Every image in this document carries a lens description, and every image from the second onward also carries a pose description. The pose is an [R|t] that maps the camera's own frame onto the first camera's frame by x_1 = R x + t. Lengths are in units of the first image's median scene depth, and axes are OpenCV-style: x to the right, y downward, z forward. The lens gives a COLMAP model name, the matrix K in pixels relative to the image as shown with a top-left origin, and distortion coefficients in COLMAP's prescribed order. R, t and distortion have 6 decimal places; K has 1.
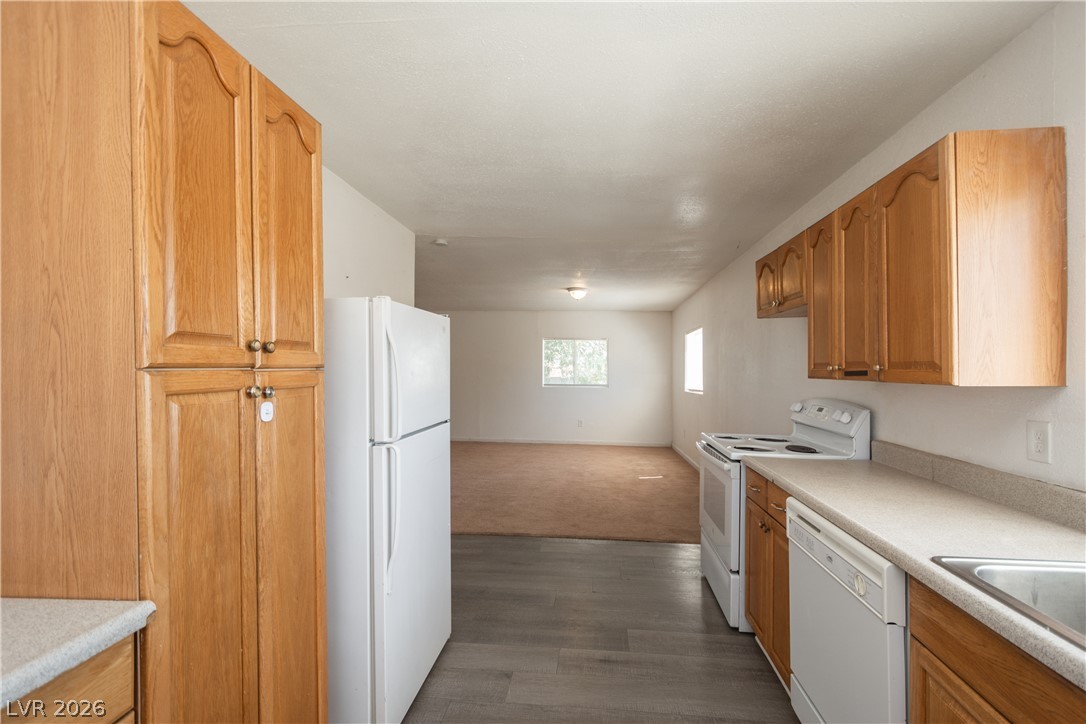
lens RADIAL K [[473.0, 0, 562.4], [0, 473.0, 364.8], [0, 0, 1]] dist [0.000003, -0.014792]
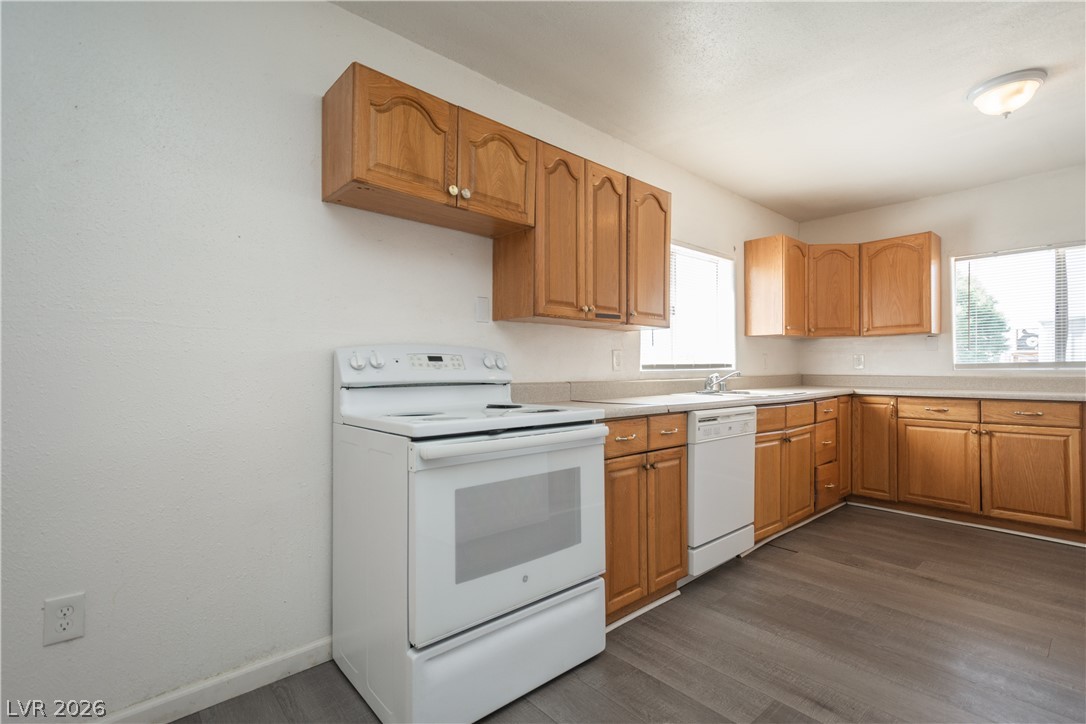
lens RADIAL K [[489.2, 0, 551.4], [0, 489.2, 366.5], [0, 0, 1]] dist [0.017435, -0.008524]
pose [[-0.722192, 0.001374, 0.691691, -0.175022], [-0.006213, 0.999945, -0.008473, 0.204567], [-0.691665, -0.010416, -0.722144, 2.610230]]
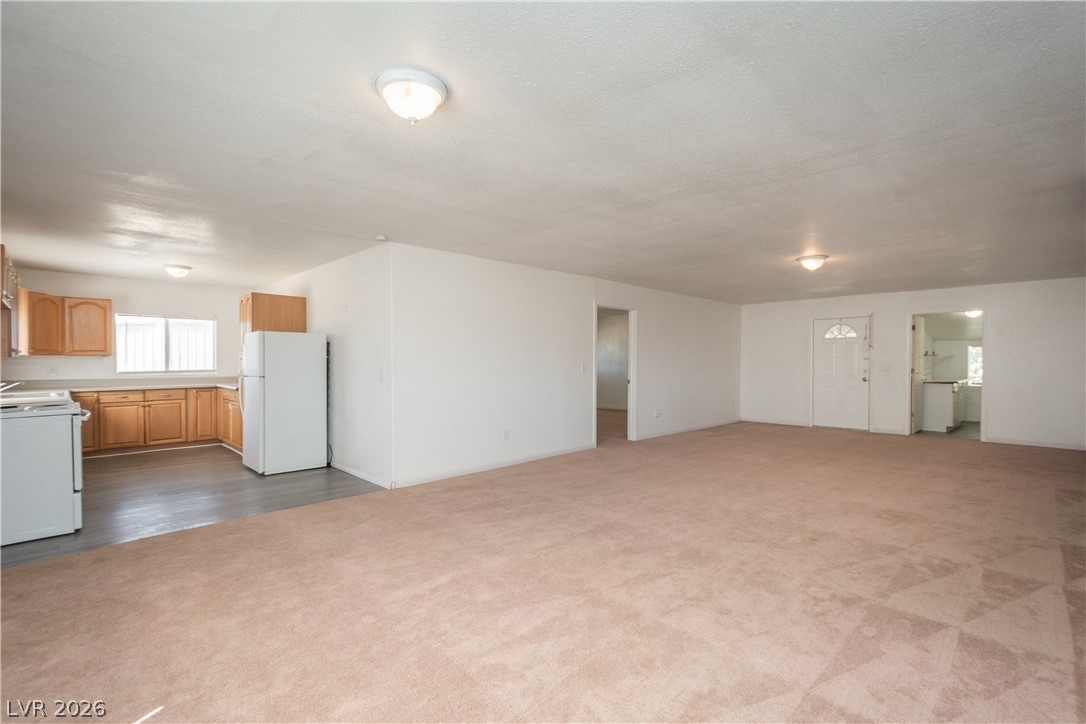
lens RADIAL K [[489.2, 0, 551.4], [0, 489.2, 366.5], [0, 0, 1]] dist [0.017435, -0.008524]
pose [[-0.653654, 0.007386, -0.756758, 0.947720], [0.004081, 0.999972, 0.006235, 0.090881], [0.756783, 0.000987, -0.653666, 5.500256]]
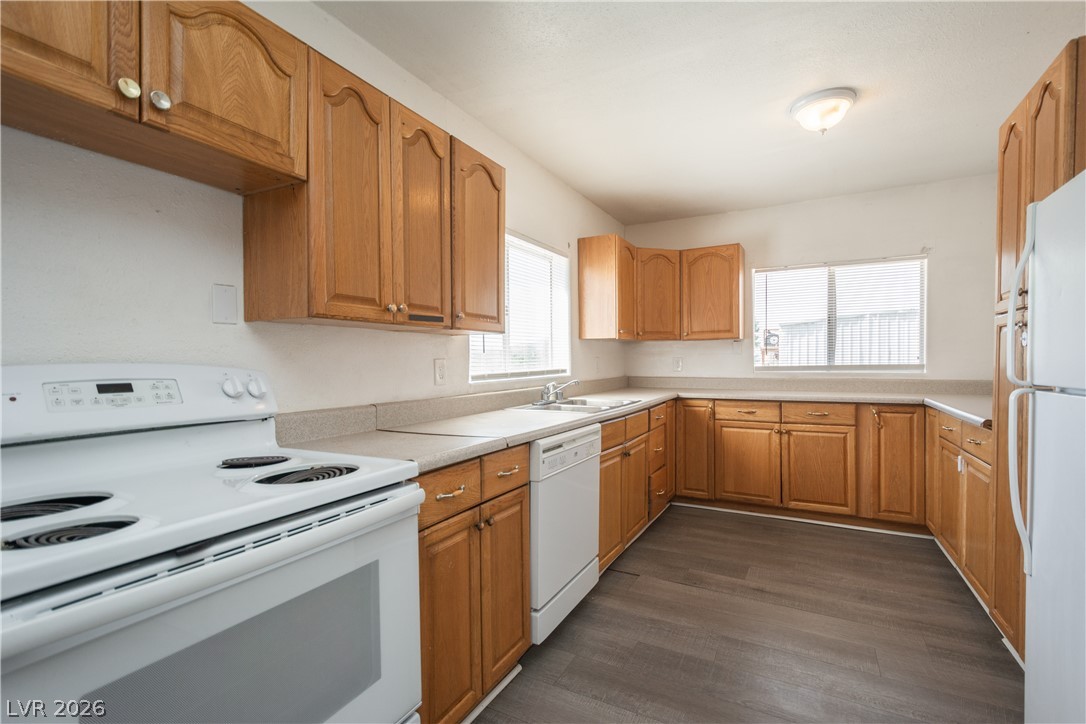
lens RADIAL K [[480.0, 0, 551.2], [0, 480.0, 366.7], [0, 0, 1]] dist [0.005354, -0.000090]
pose [[-0.916182, -0.000395, 0.400762, 0.052219], [0.002377, 0.999977, 0.006421, 0.135428], [-0.400755, 0.006836, -0.916160, 2.276019]]
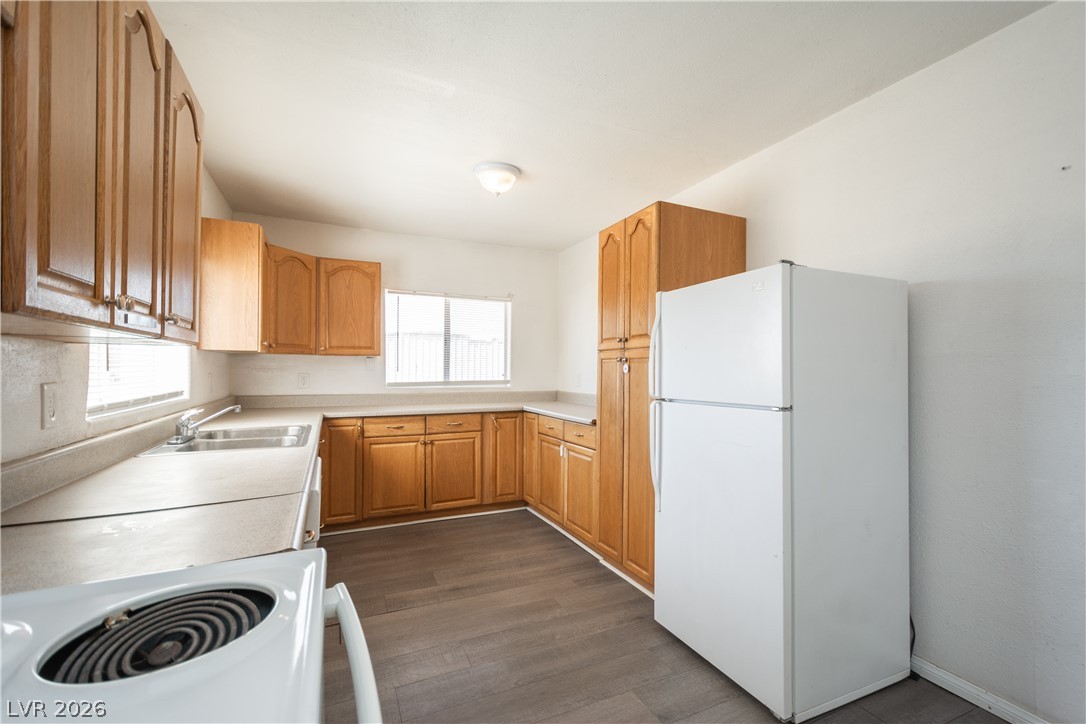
lens RADIAL K [[474.3, 0, 551.2], [0, 474.3, 367.1], [0, 0, 1]] dist [0.008745, -0.000121]
pose [[-0.870139, -0.008671, -0.492730, 0.630074], [-0.001955, 0.999898, -0.014144, 0.100422], [0.492803, -0.011344, -0.870067, 2.234366]]
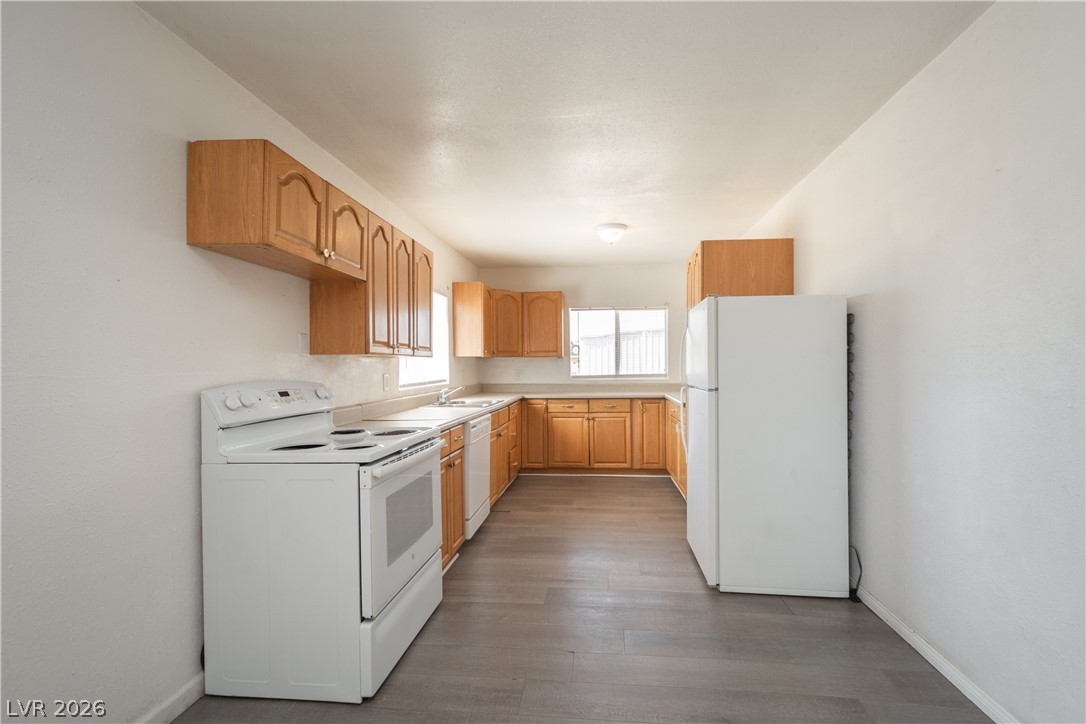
lens RADIAL K [[489.2, 0, 551.4], [0, 489.2, 366.5], [0, 0, 1]] dist [0.017435, -0.008524]
pose [[-0.999674, 0.006385, 0.024704, 0.150555], [0.006223, 0.999959, -0.006650, 0.104175], [-0.024746, -0.006494, -0.999673, 3.330308]]
